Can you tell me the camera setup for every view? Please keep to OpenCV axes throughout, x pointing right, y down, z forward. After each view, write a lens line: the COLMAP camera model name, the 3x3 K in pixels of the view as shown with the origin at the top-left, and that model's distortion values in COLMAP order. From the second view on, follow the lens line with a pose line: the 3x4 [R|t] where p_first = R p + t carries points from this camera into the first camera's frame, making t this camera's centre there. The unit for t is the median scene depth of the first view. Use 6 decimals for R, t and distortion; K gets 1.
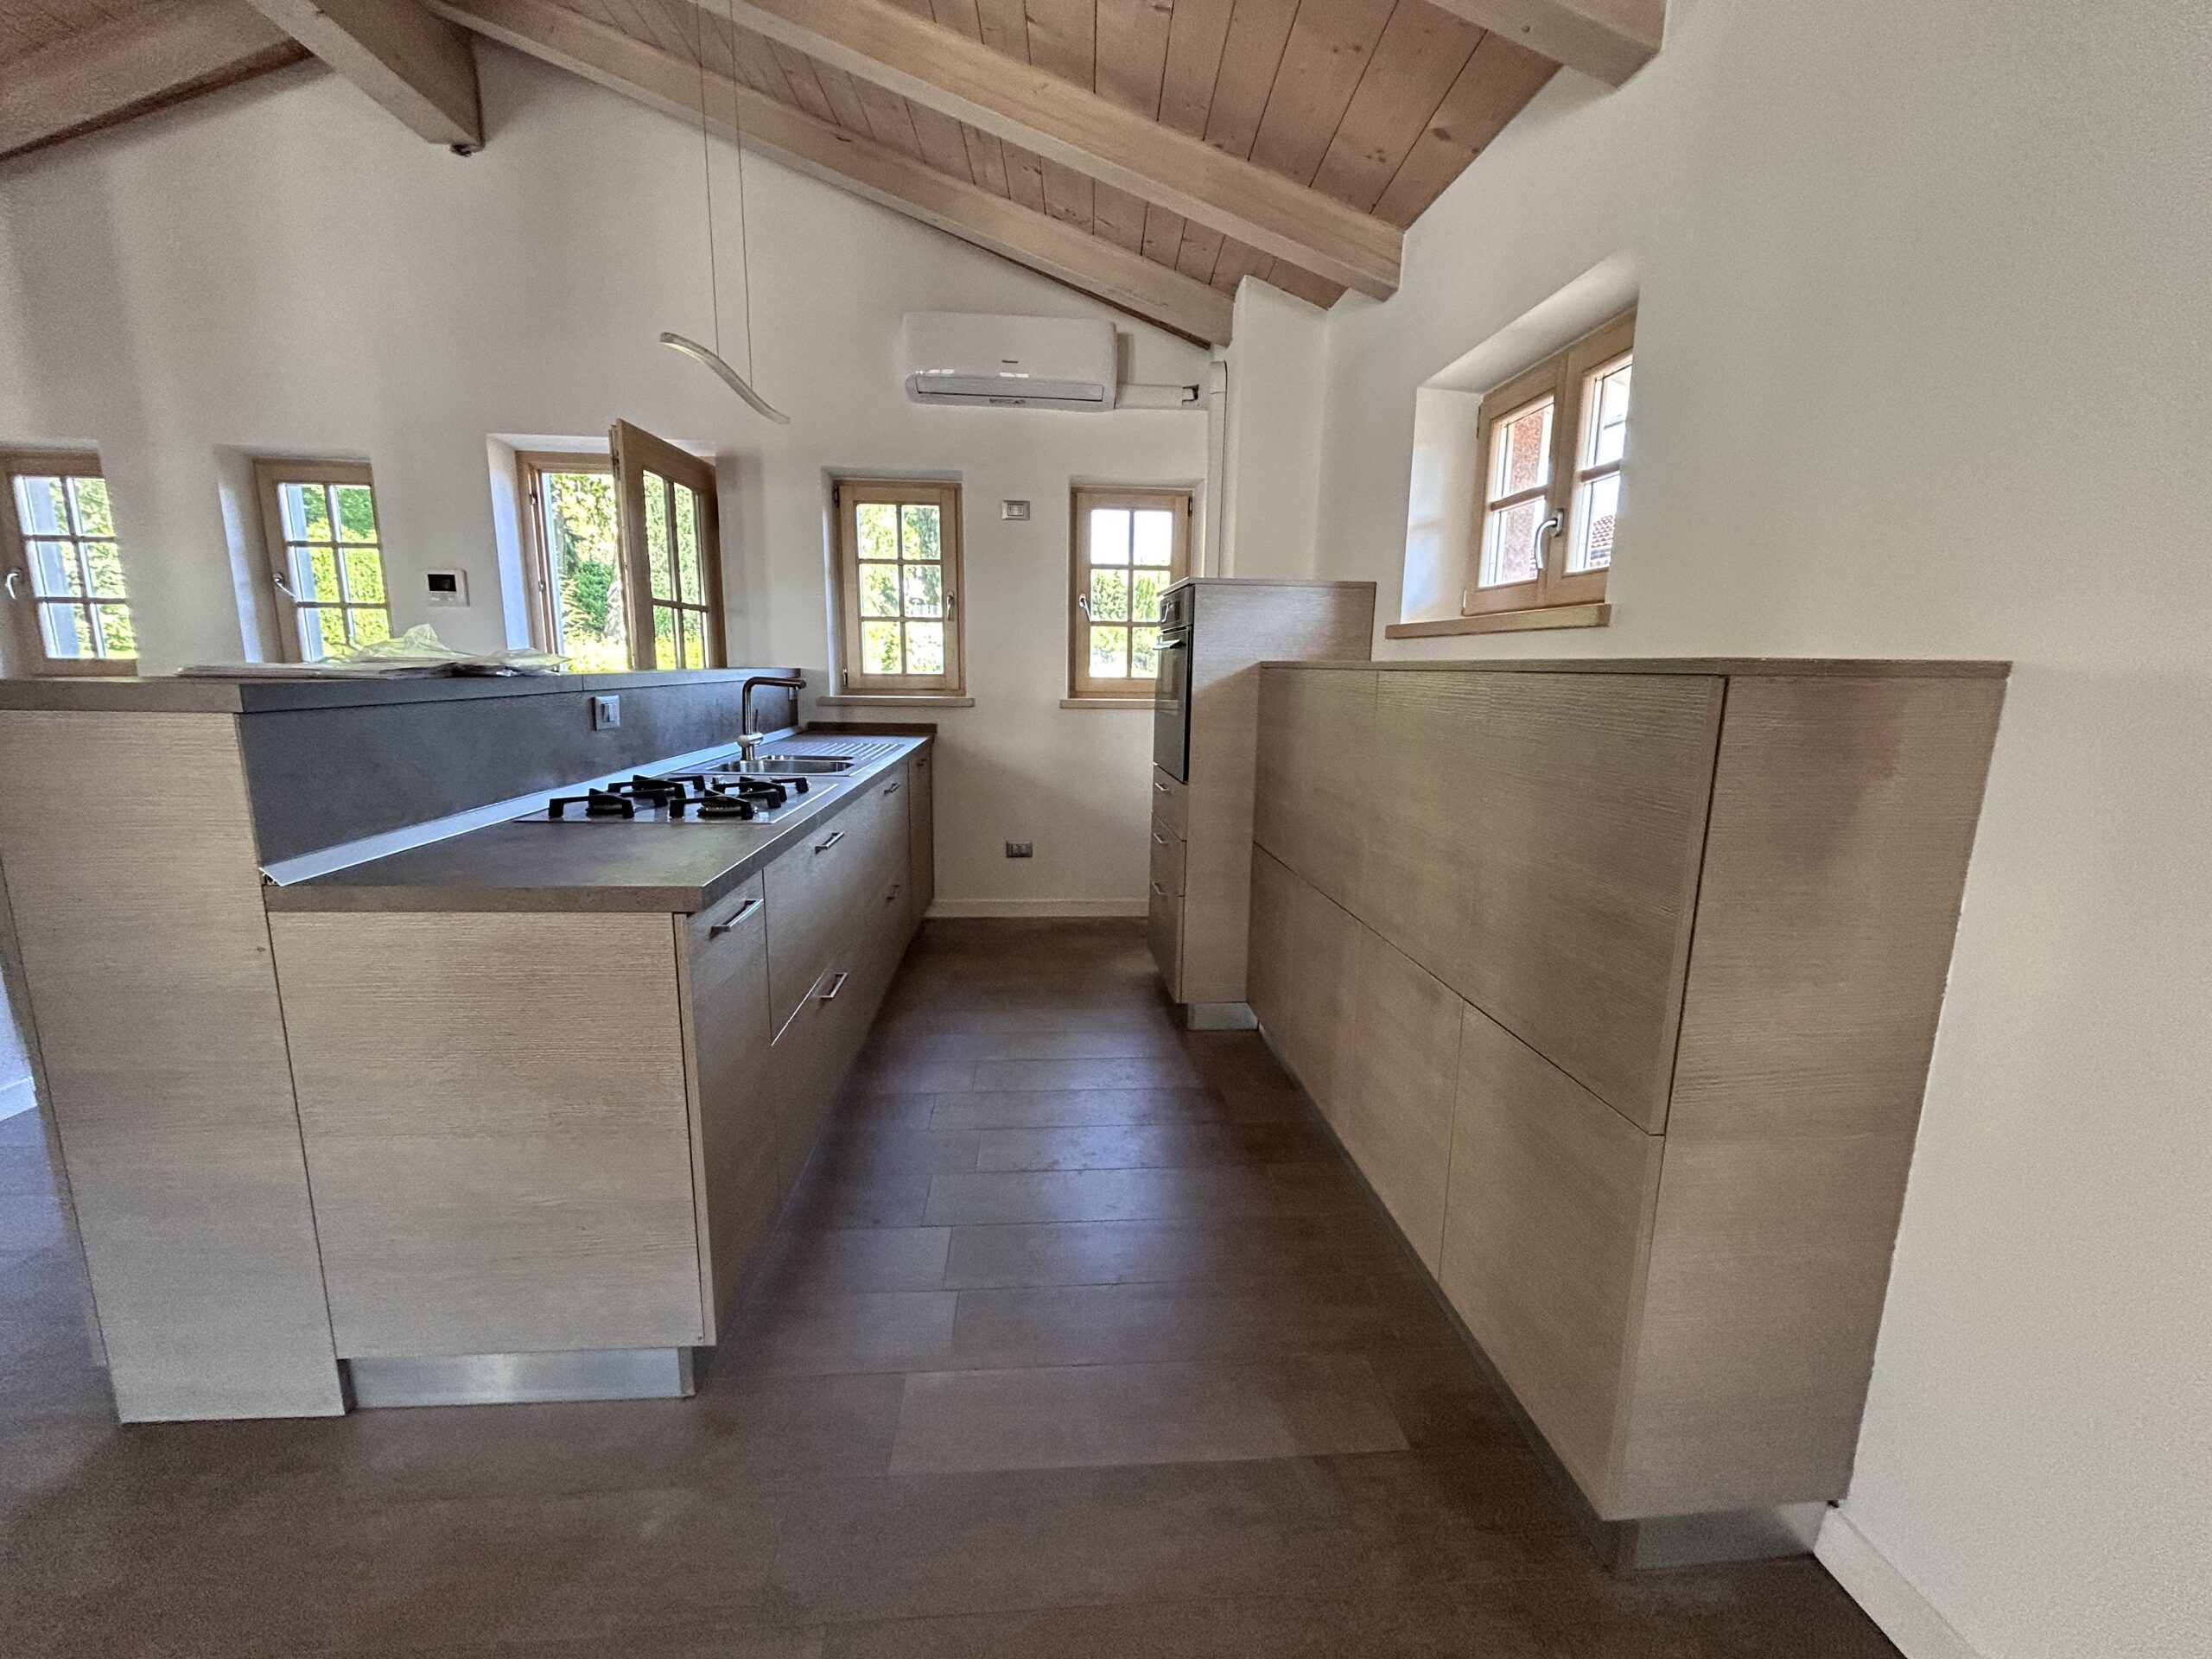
lens RADIAL K [[889.0, 0, 1112.6], [0, 889.0, 825.9], [0, 0, 1]] dist [0.000808, -0.000001]
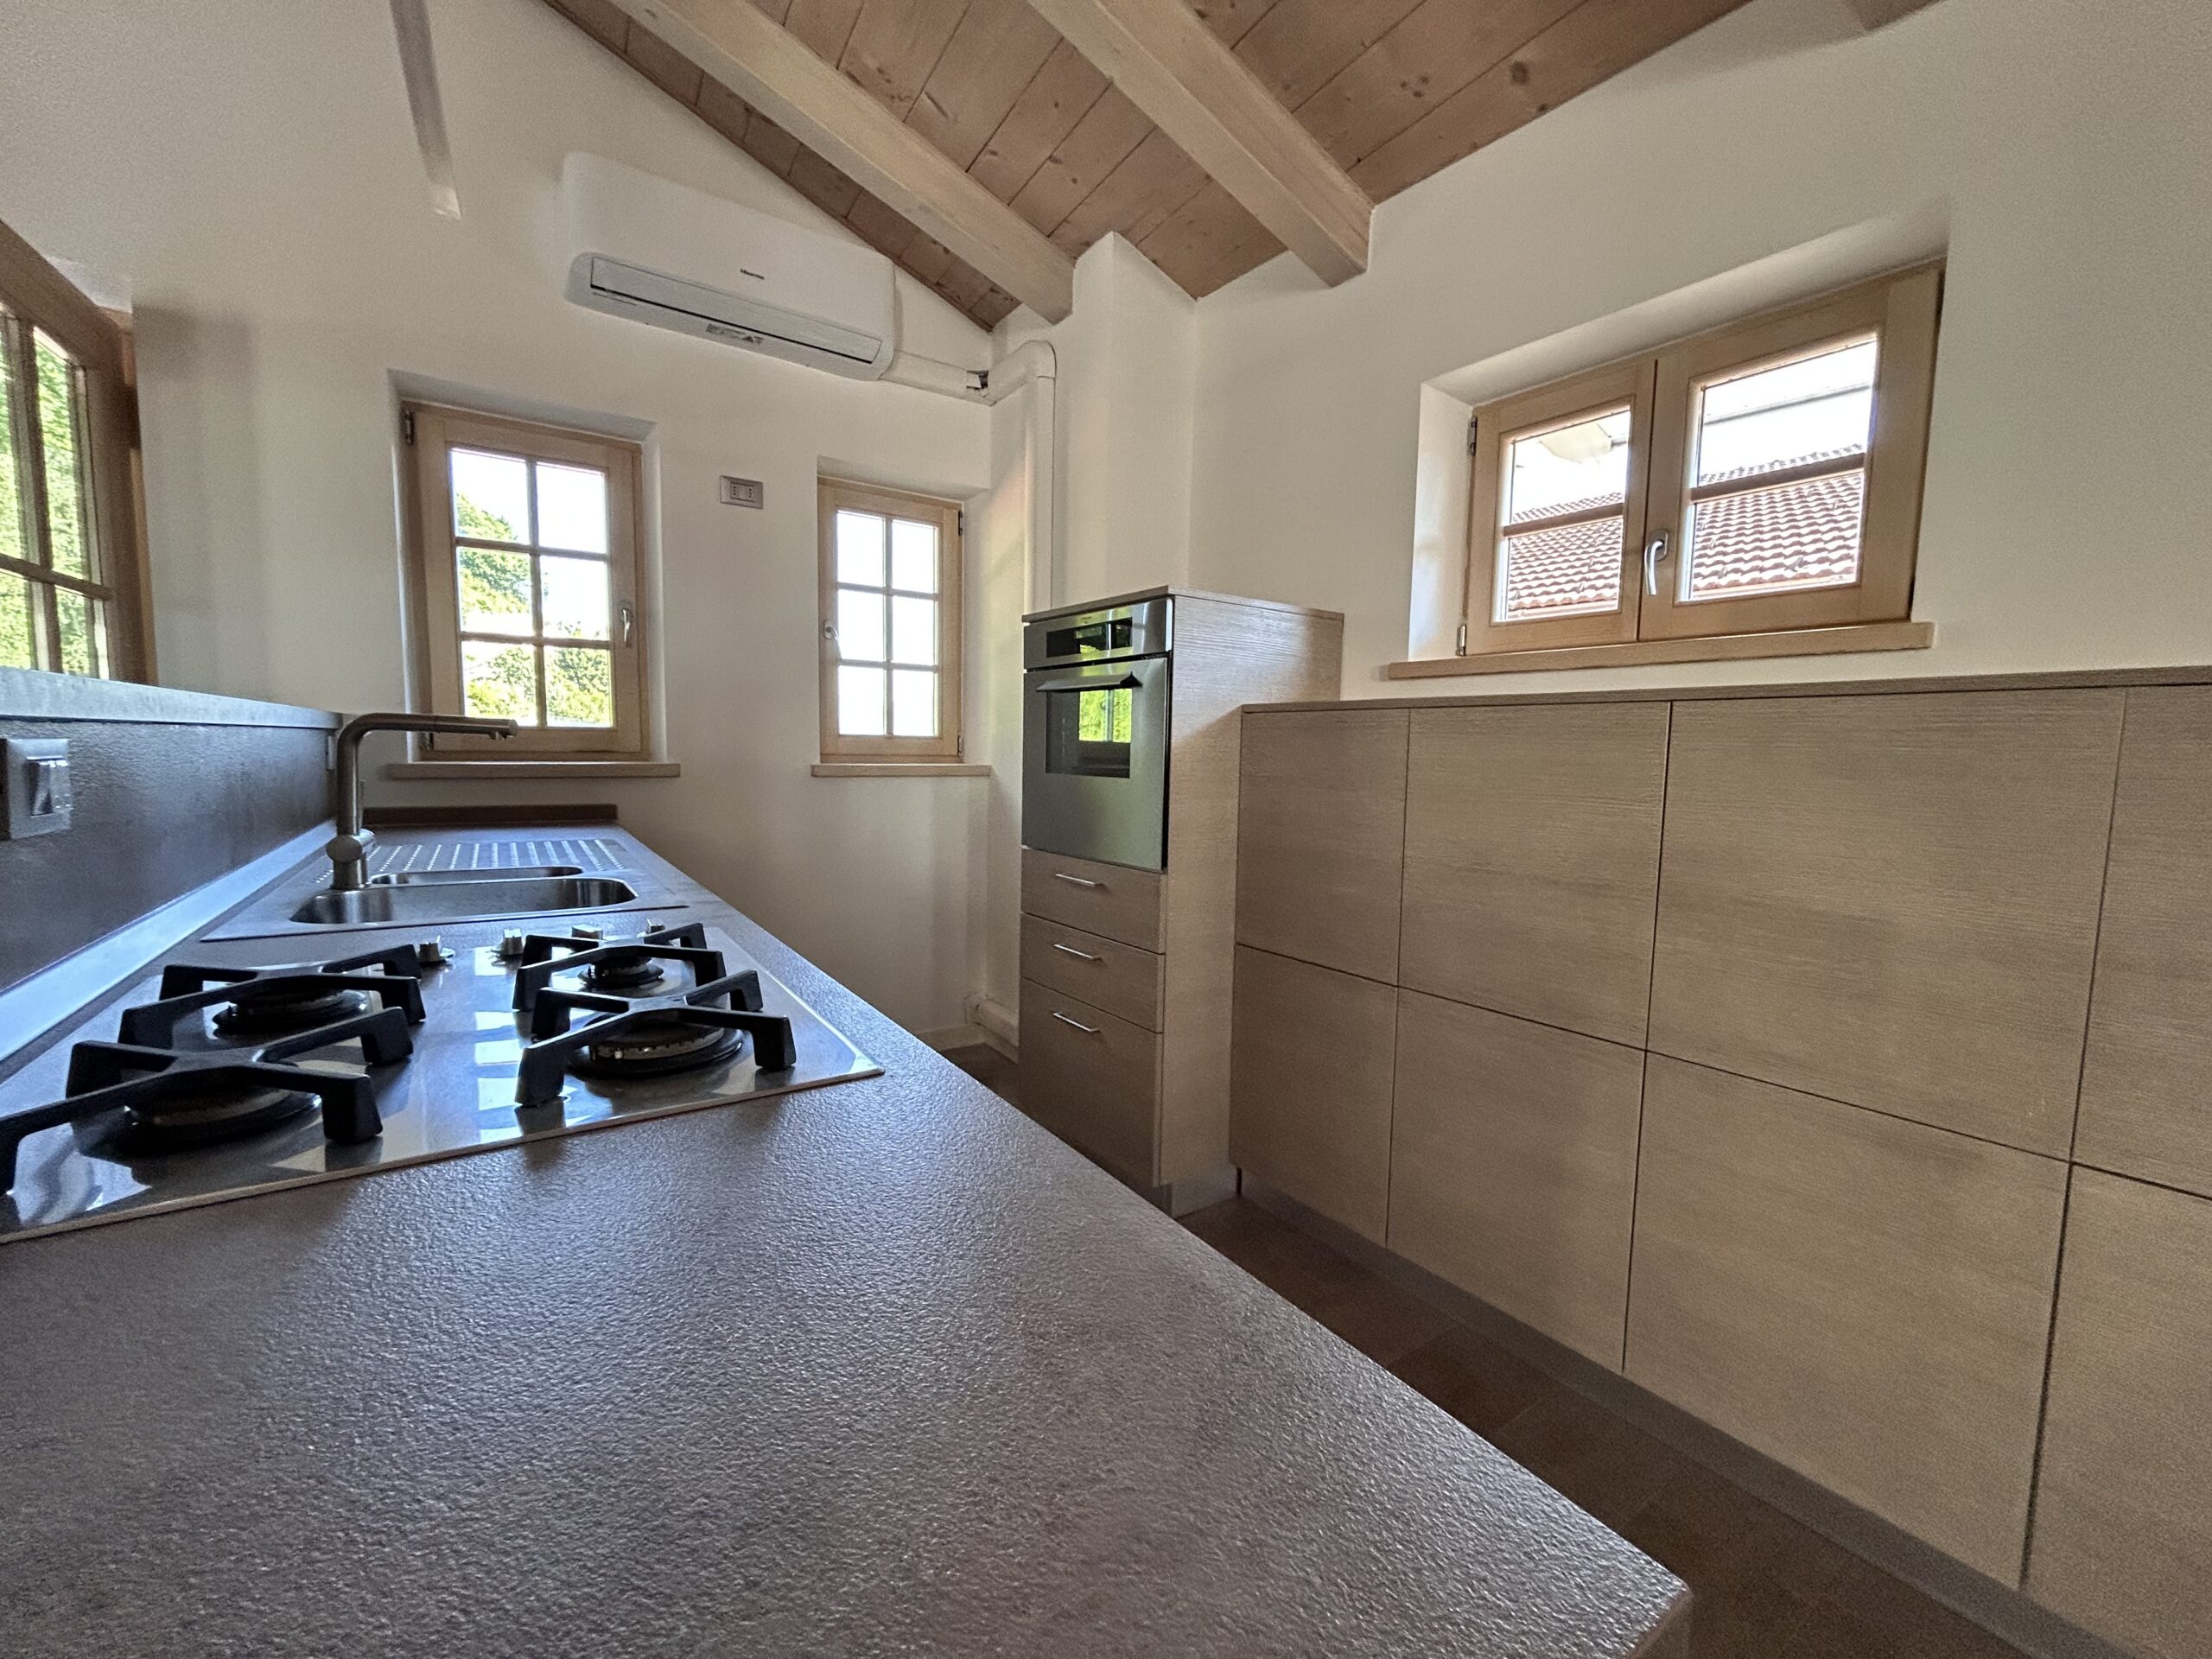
lens RADIAL K [[889.0, 0, 1115.9], [0, 889.0, 825.2], [0, 0, 1]] dist [0.000808, -0.000001]
pose [[0.864735, -0.044138, 0.500285, -0.226047], [0.085402, 0.994546, -0.059872, -0.034208], [-0.494914, 0.094499, 0.863788, 0.299954]]
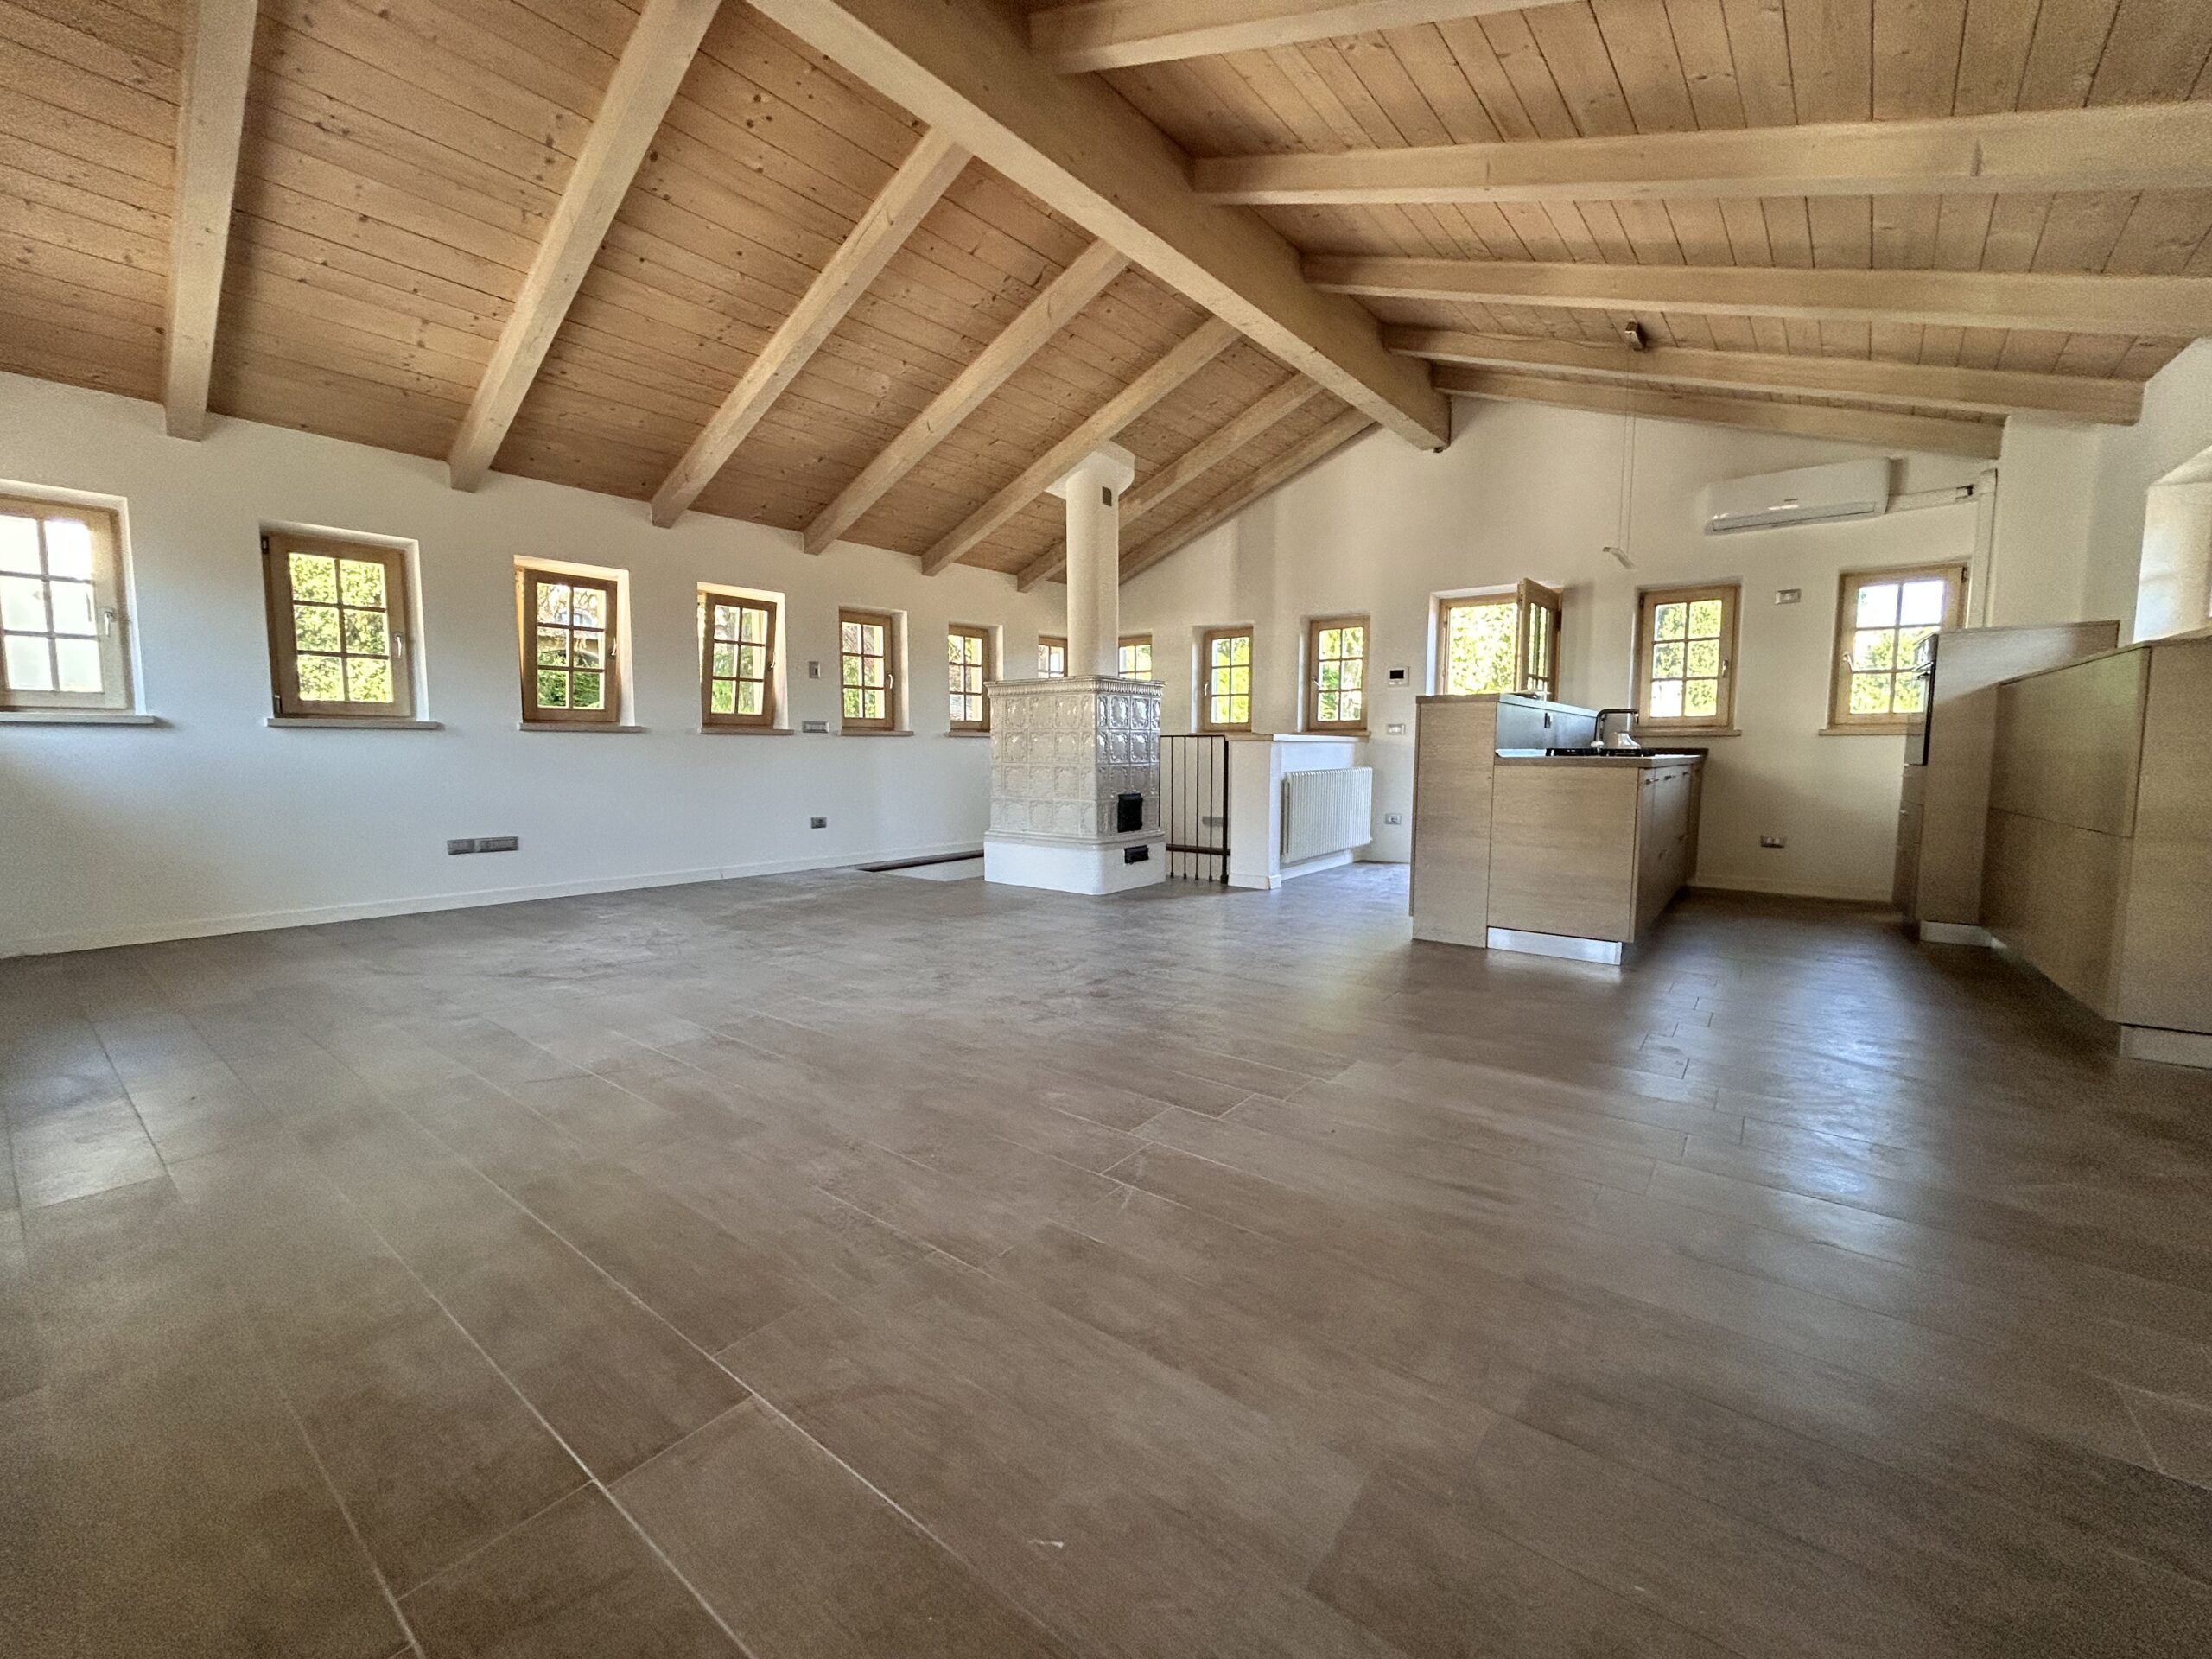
lens RADIAL K [[889.0, 0, 1108.9], [0, 889.0, 825.7], [0, 0, 1]] dist [0.000808, -0.000001]
pose [[0.745741, 0.045239, -0.664698, 0.043087], [-0.114648, 0.991523, -0.061143, 0.222993], [0.656298, 0.121803, 0.744606, -0.740255]]
